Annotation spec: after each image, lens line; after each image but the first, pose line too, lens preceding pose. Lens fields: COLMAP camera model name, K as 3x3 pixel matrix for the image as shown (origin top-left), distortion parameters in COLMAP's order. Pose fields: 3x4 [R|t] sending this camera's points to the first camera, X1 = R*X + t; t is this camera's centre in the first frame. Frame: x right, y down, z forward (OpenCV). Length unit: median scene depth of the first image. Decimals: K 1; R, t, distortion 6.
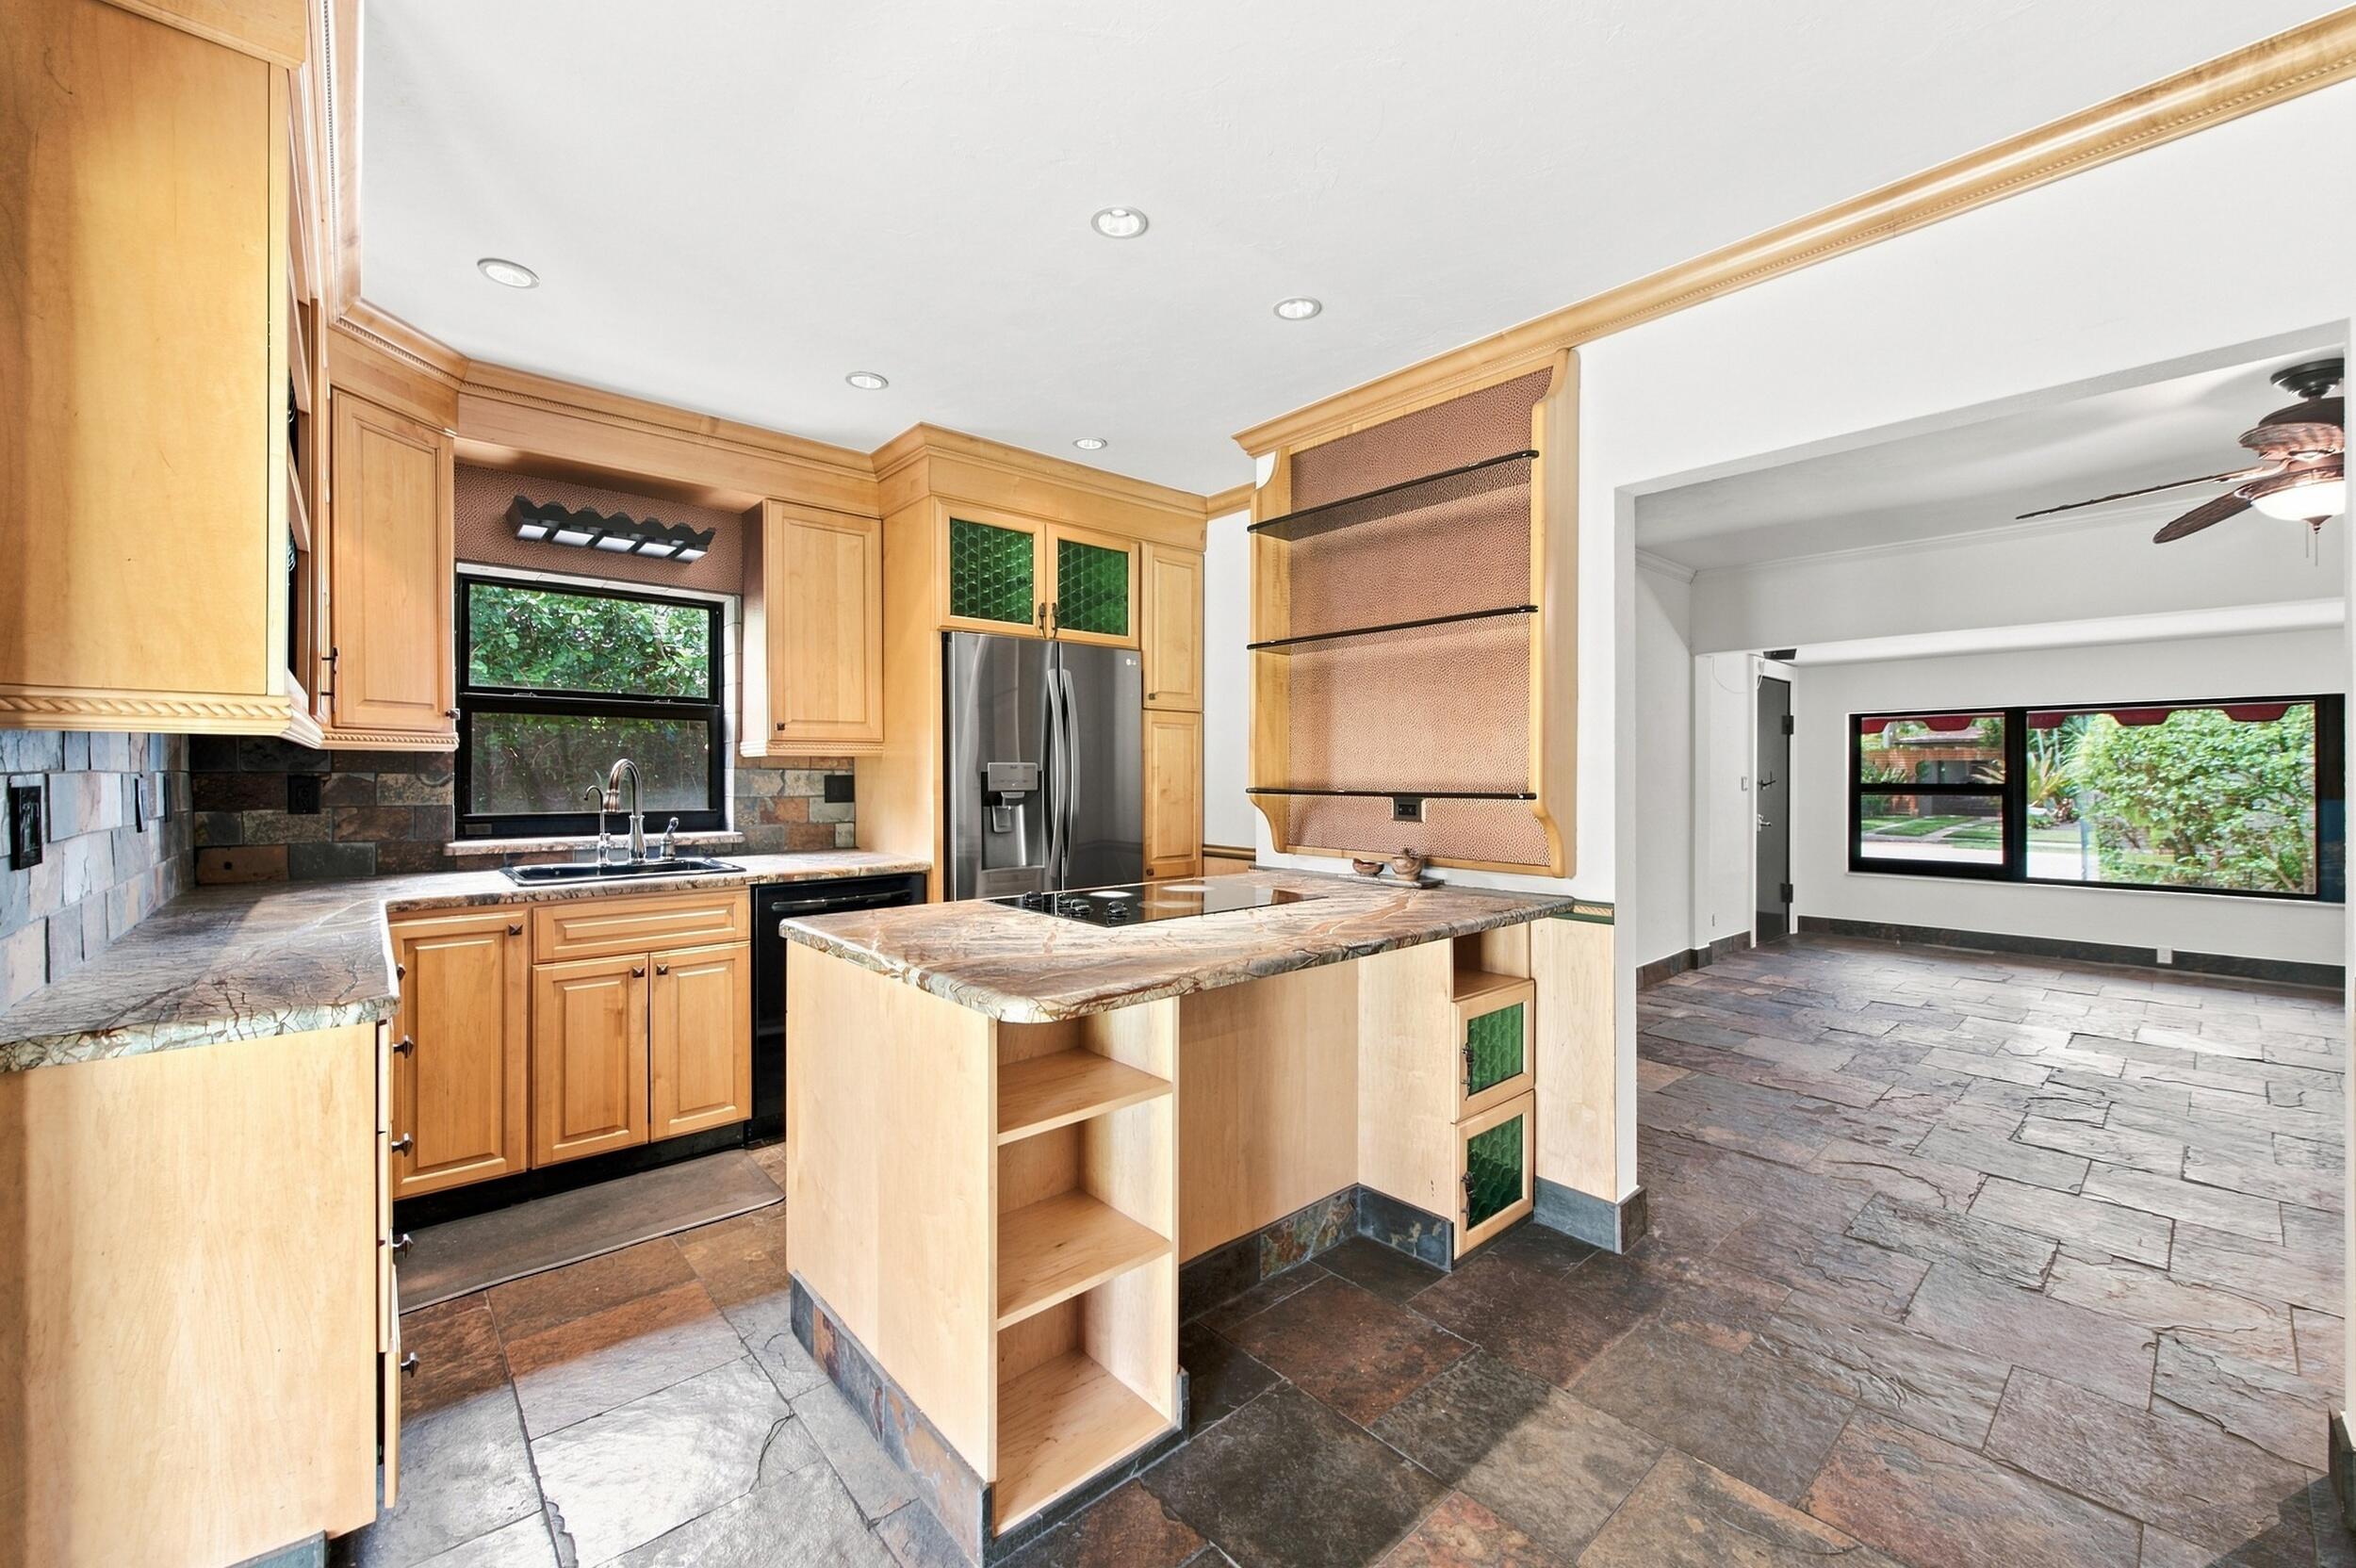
lens RADIAL K [[929.5, 0, 1177.5], [0, 929.5, 791.0], [0, 0, 1]] dist [-0.002019, -0.001918]
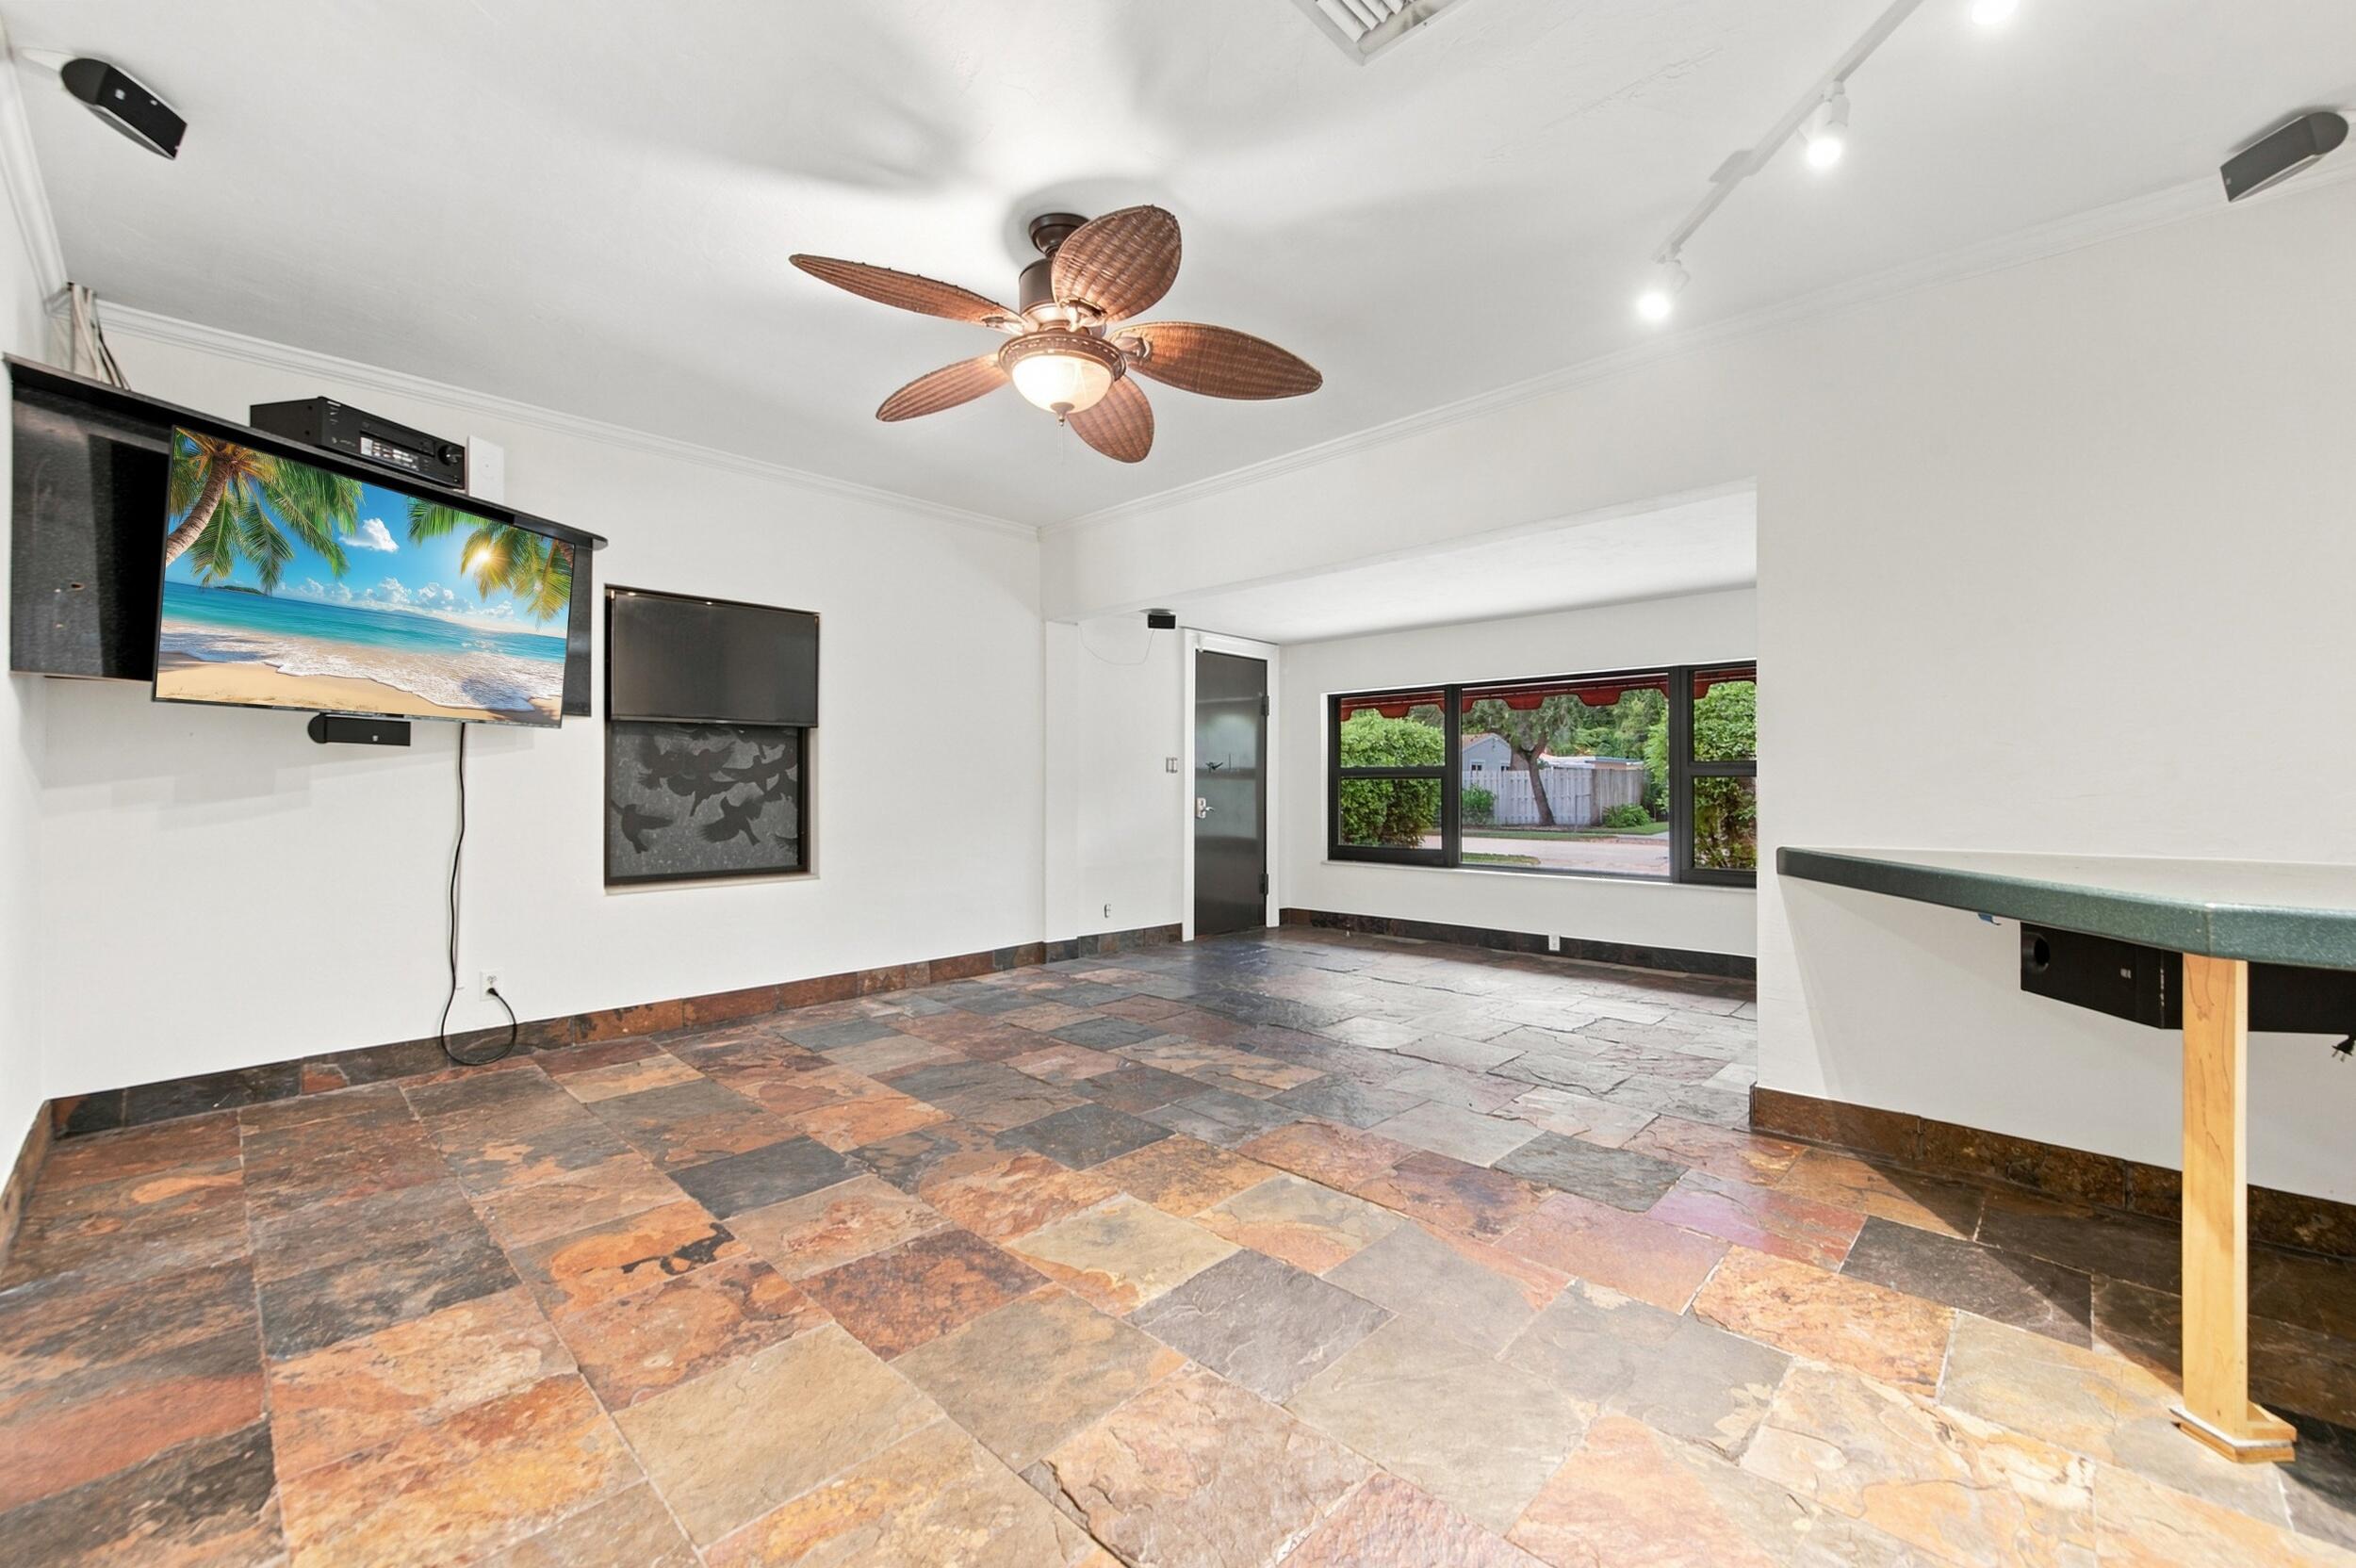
lens RADIAL K [[929.5, 0, 1178.7], [0, 929.5, 799.7], [0, 0, 1]] dist [-0.002019, -0.001918]
pose [[0.995608, 0.000444, 0.093620, 0.586202], [0.000030, 0.999987, -0.005062, 0.034424], [-0.093621, 0.005042, 0.995595, 0.073953]]
